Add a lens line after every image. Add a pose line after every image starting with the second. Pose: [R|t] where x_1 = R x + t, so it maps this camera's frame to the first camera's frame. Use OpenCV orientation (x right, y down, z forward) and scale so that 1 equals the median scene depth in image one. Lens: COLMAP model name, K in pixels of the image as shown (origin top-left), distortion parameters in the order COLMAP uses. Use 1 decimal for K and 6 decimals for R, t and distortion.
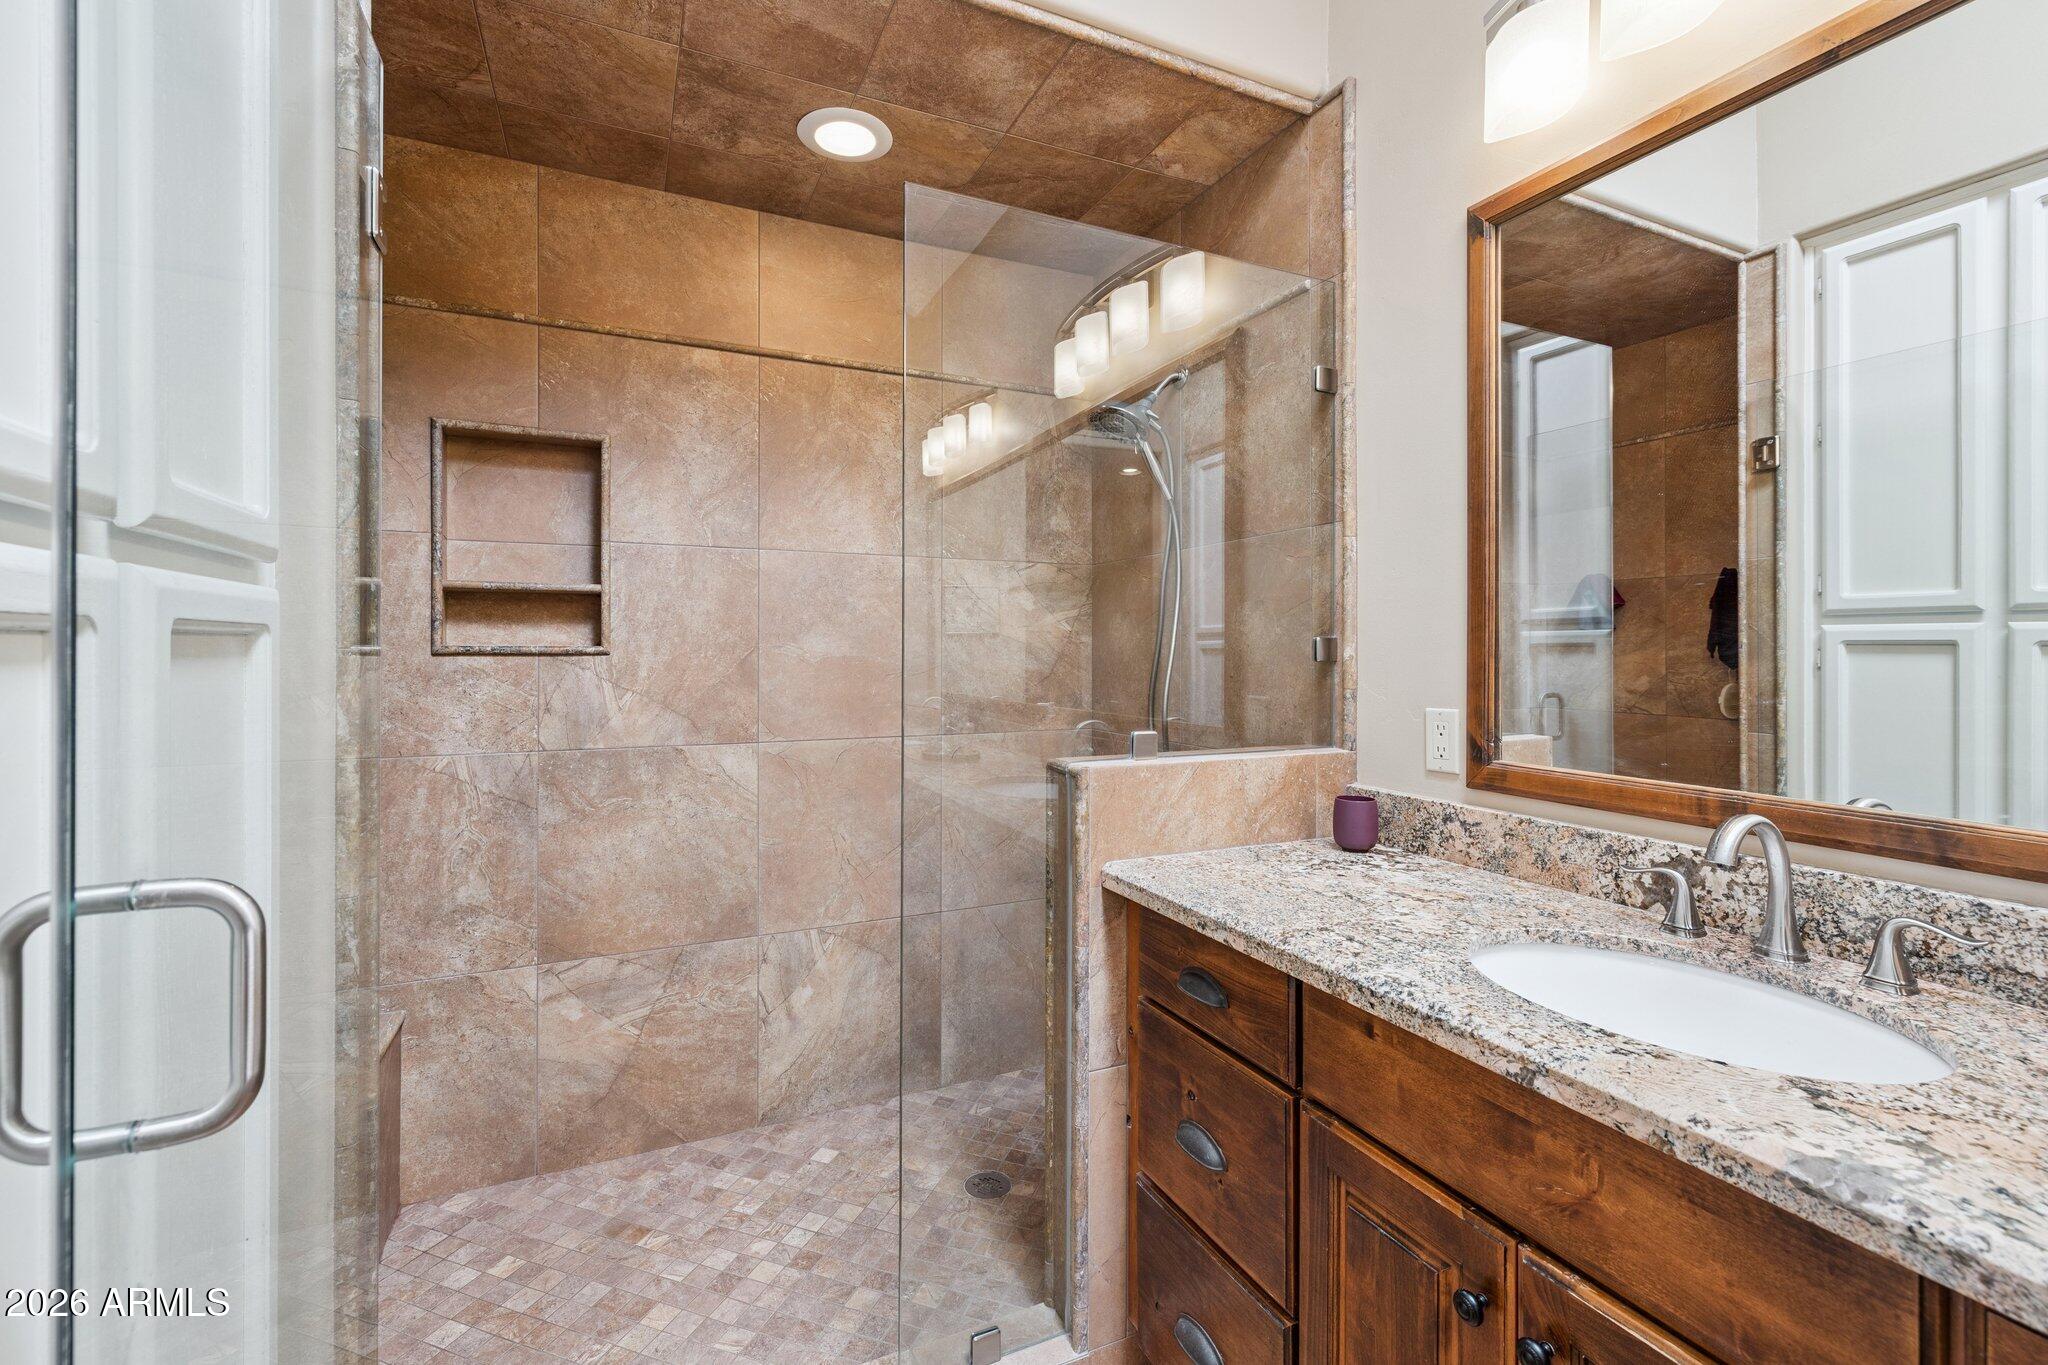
lens RADIAL K [[862.1, 0, 1020.7], [0, 862.1, 655.9], [0, 0, 1]] dist [0.001620, 0.000234]
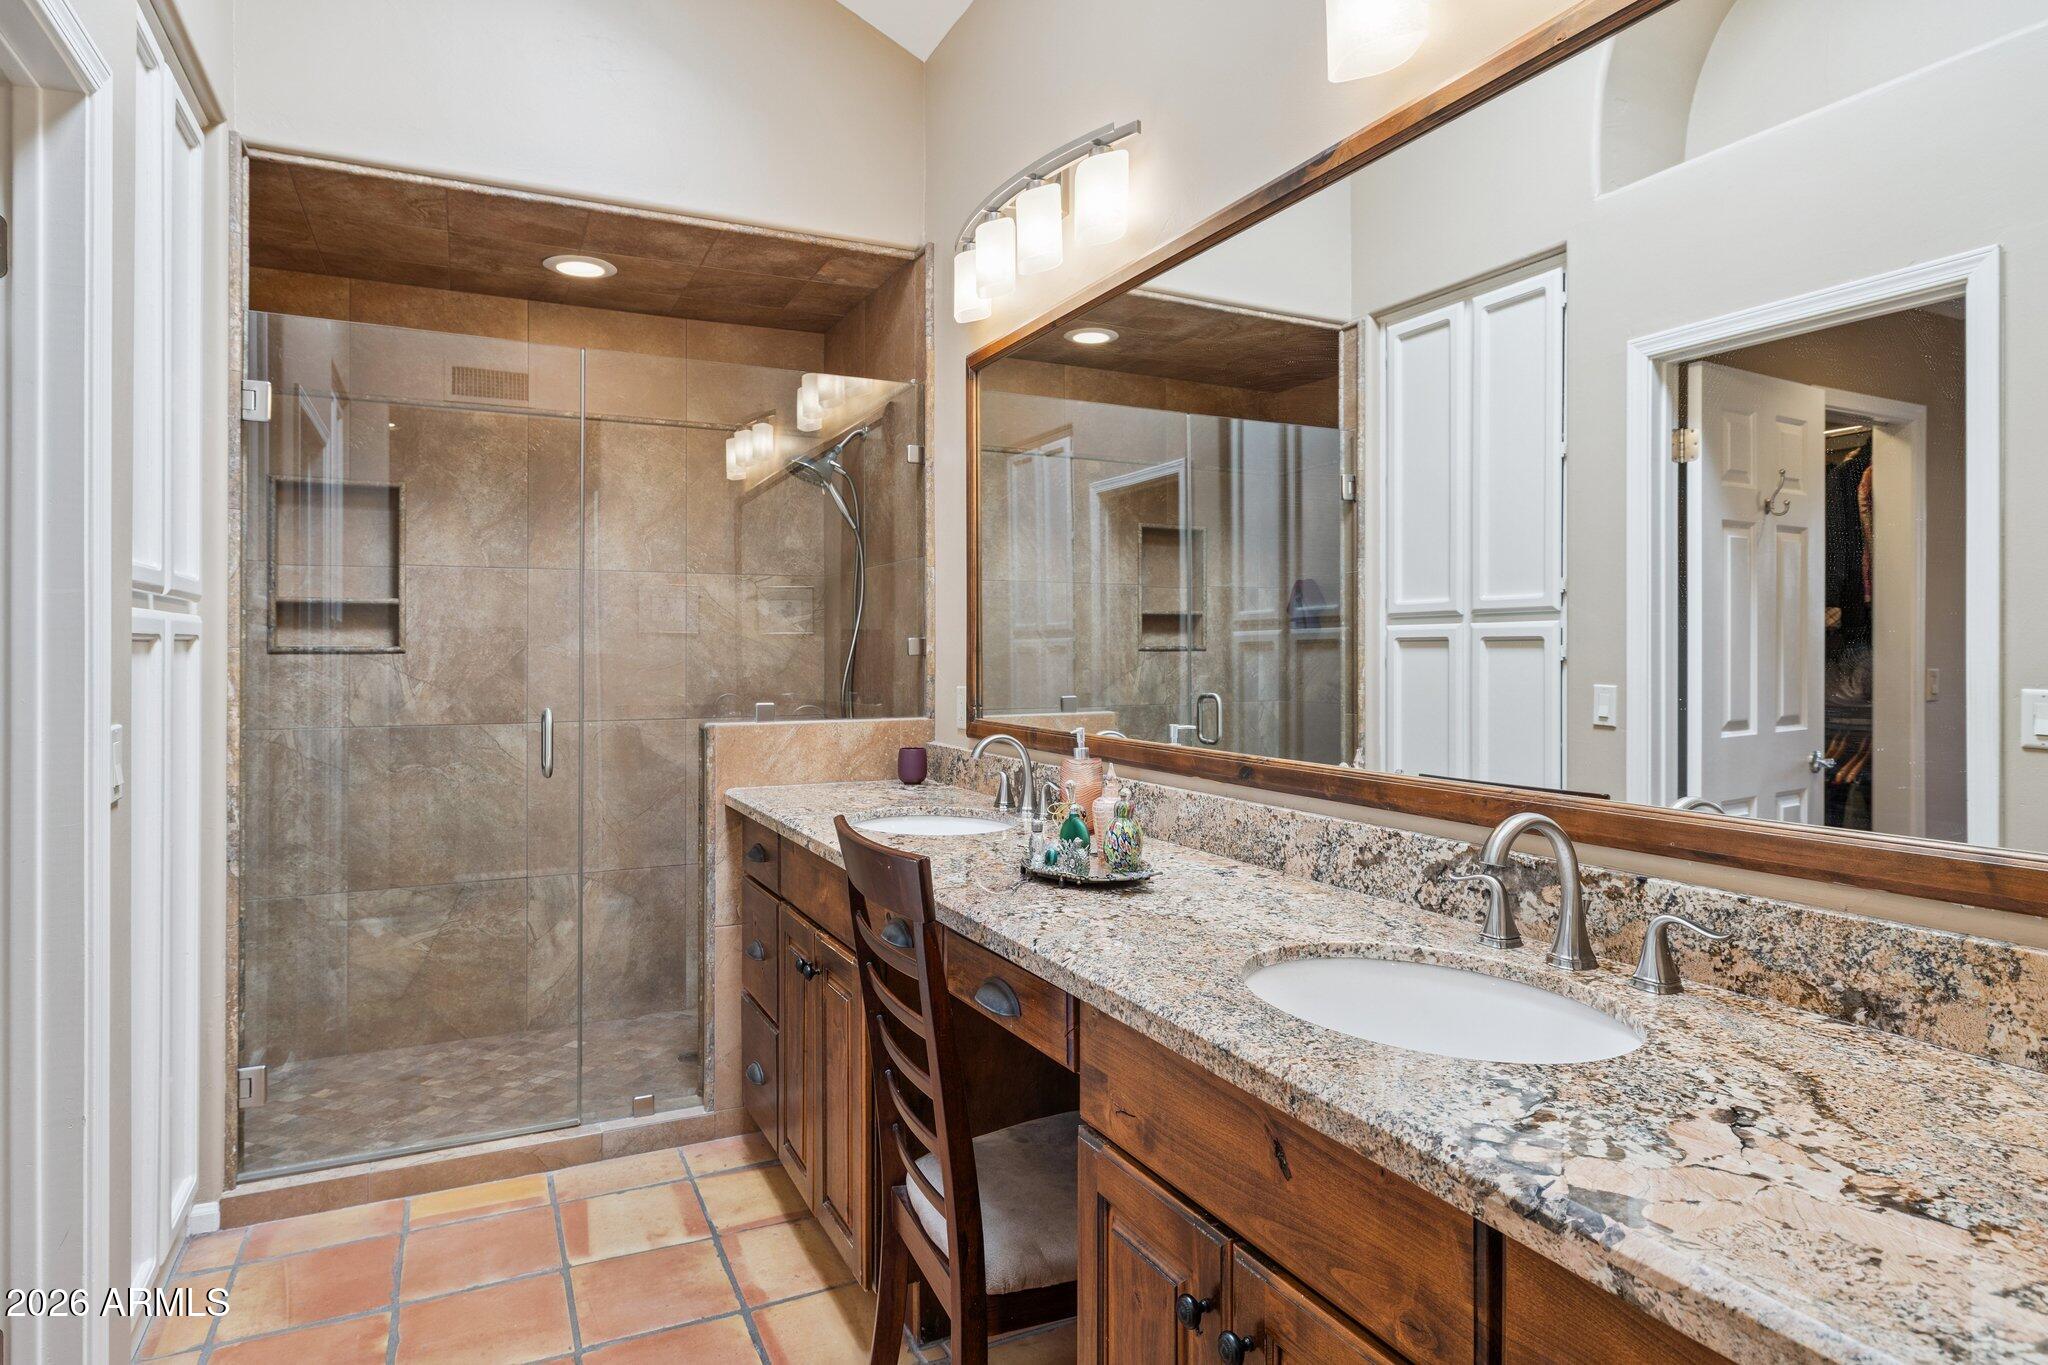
lens RADIAL K [[1129.5, 0, 1025.9], [0, 1129.5, 646.5], [0, 0, 1]] dist [-0.002053, -0.000344]
pose [[0.999748, -0.003660, 0.022144, 0.408051], [0.003883, 0.999942, -0.010007, 0.009266], [-0.022106, 0.010090, 0.999705, -0.697629]]
